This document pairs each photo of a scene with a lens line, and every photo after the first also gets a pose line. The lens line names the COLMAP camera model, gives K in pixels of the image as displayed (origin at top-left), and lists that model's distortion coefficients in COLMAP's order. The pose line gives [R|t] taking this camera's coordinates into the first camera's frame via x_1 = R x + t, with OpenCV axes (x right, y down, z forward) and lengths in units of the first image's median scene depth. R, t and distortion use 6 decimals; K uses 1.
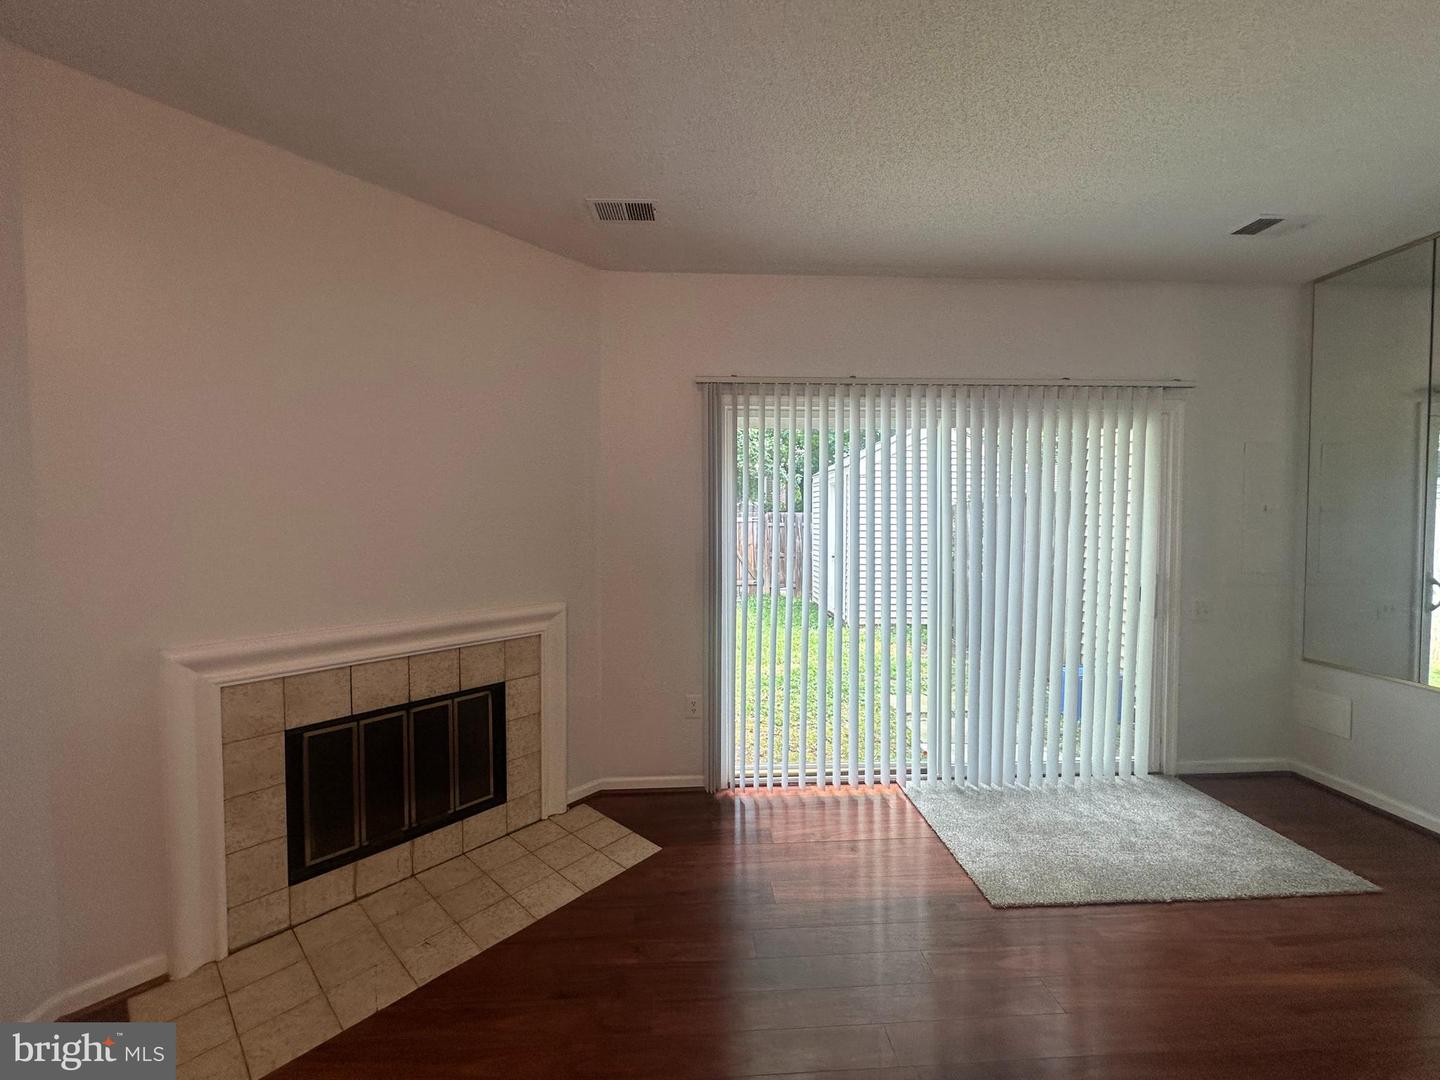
lens RADIAL K [[575.4, 0, 720.0], [0, 575.4, 540.0], [0, 0, 1]] dist [-0.000205, -0.000273]
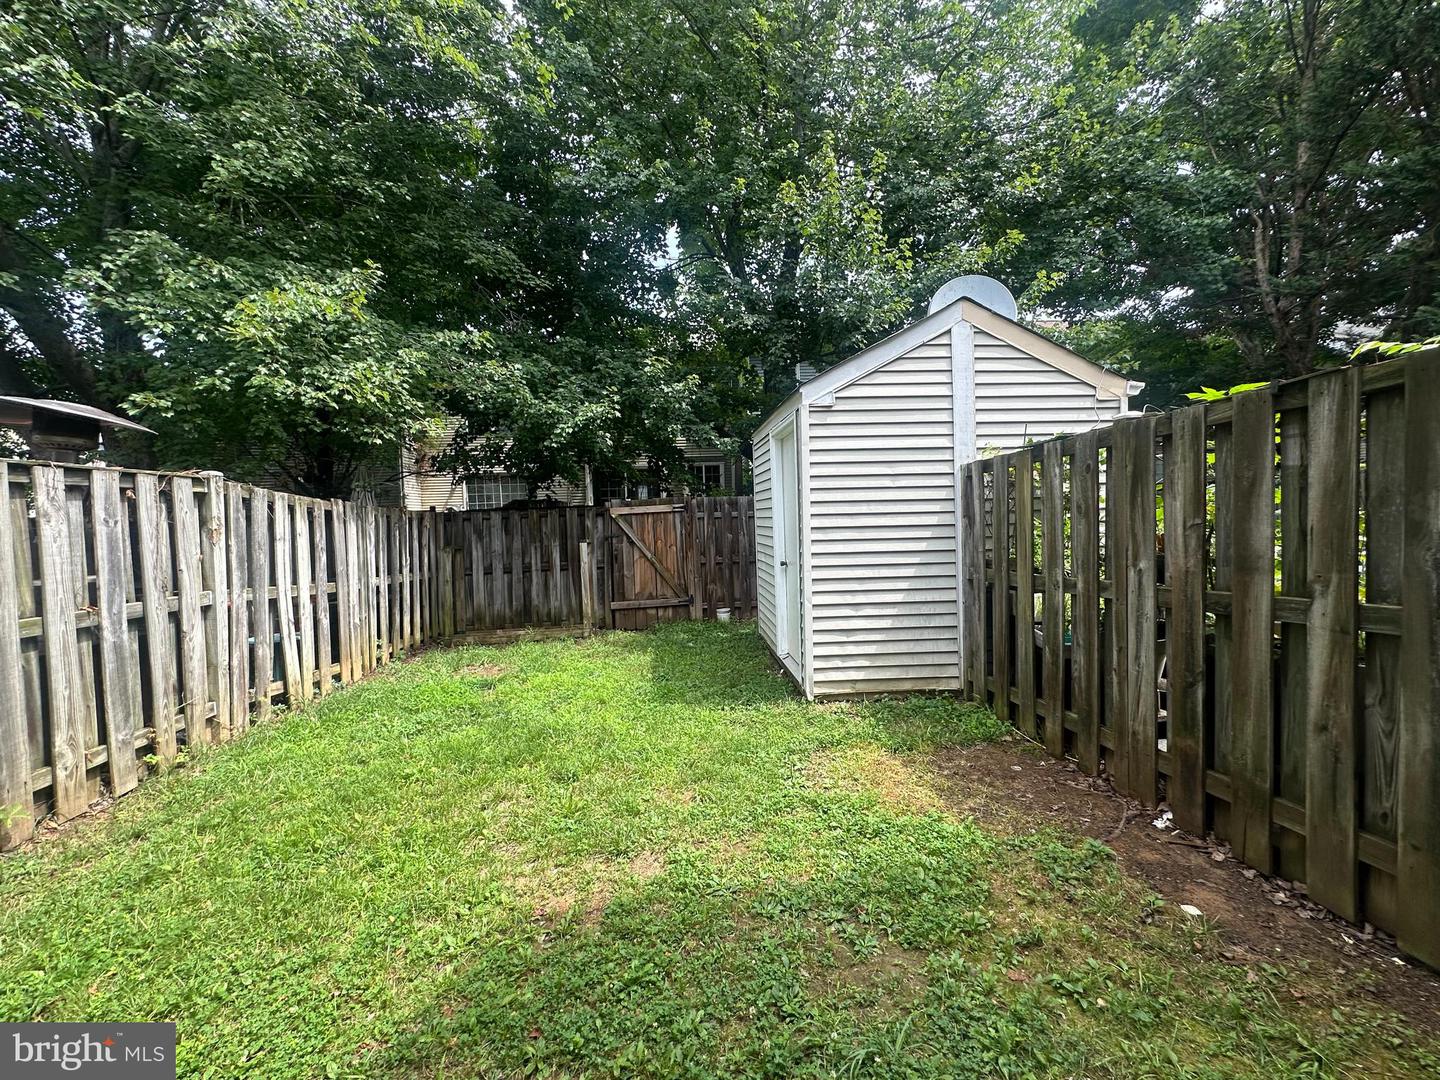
lens RADIAL K [[570.3, 0, 721.8], [0, 570.3, 543.6], [0, 0, 1]] dist [0.001701, 0.000317]
pose [[0.999047, -0.032982, 0.028576, 0.439515], [0.032770, 0.999432, 0.007855, 0.011931], [-0.028819, -0.006911, 0.999561, 1.580169]]
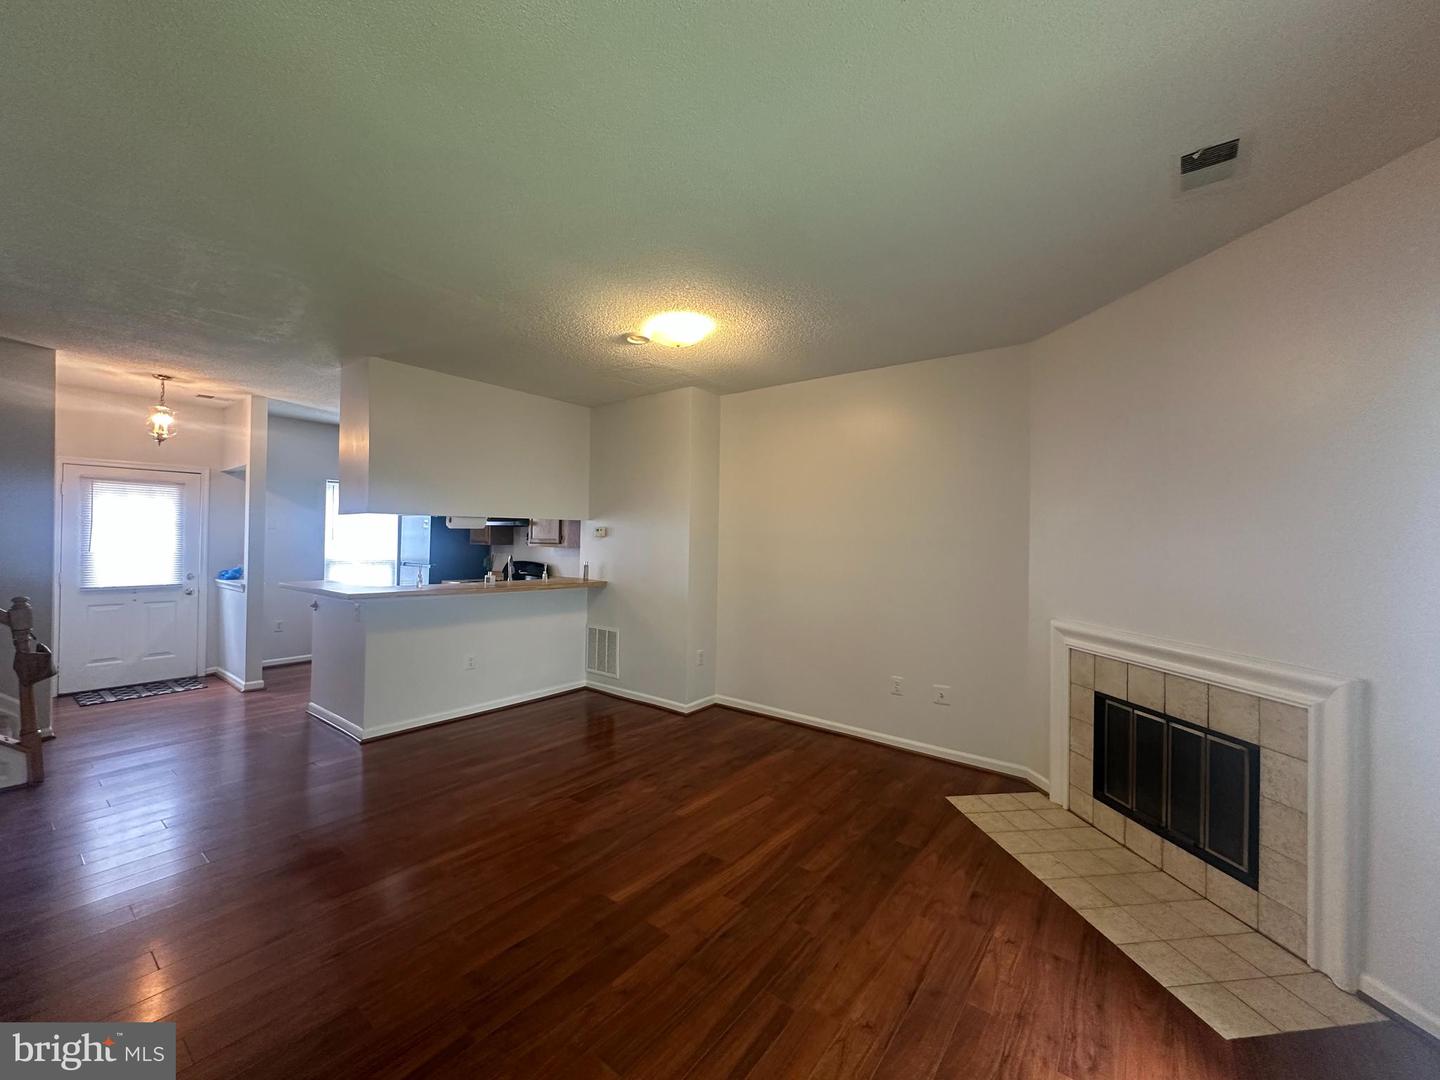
lens RADIAL K [[574.8, 0, 719.6], [0, 574.8, 536.6], [0, 0, 1]] dist [0.000011, 0.000101]
pose [[-0.649097, -0.015718, -0.760543, 0.823586], [-0.045499, 0.998799, 0.018190, -0.043195], [0.759344, 0.046411, -0.649032, 0.969759]]
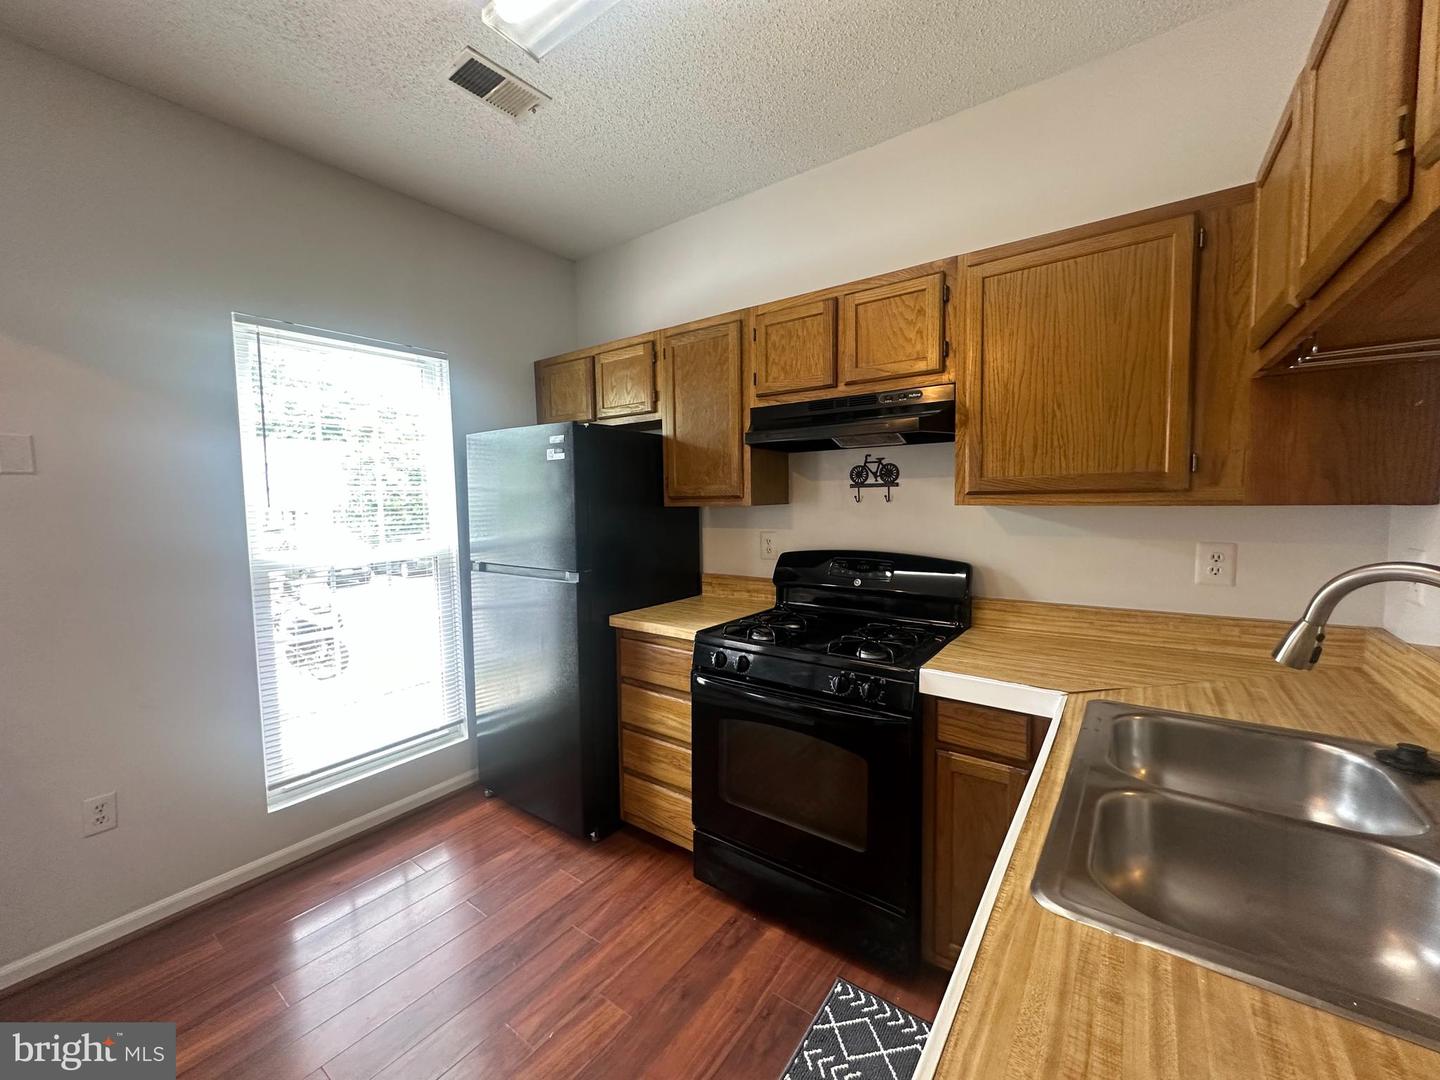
lens RADIAL K [[577.9, 0, 719.9], [0, 577.9, 536.5], [0, 0, 1]] dist [-0.001863, -0.000233]
pose [[-0.626188, 0.060743, -0.777302, 0.219398], [-0.013574, 0.995960, 0.088765, 0.061000], [0.779554, 0.066135, -0.622834, -1.039144]]
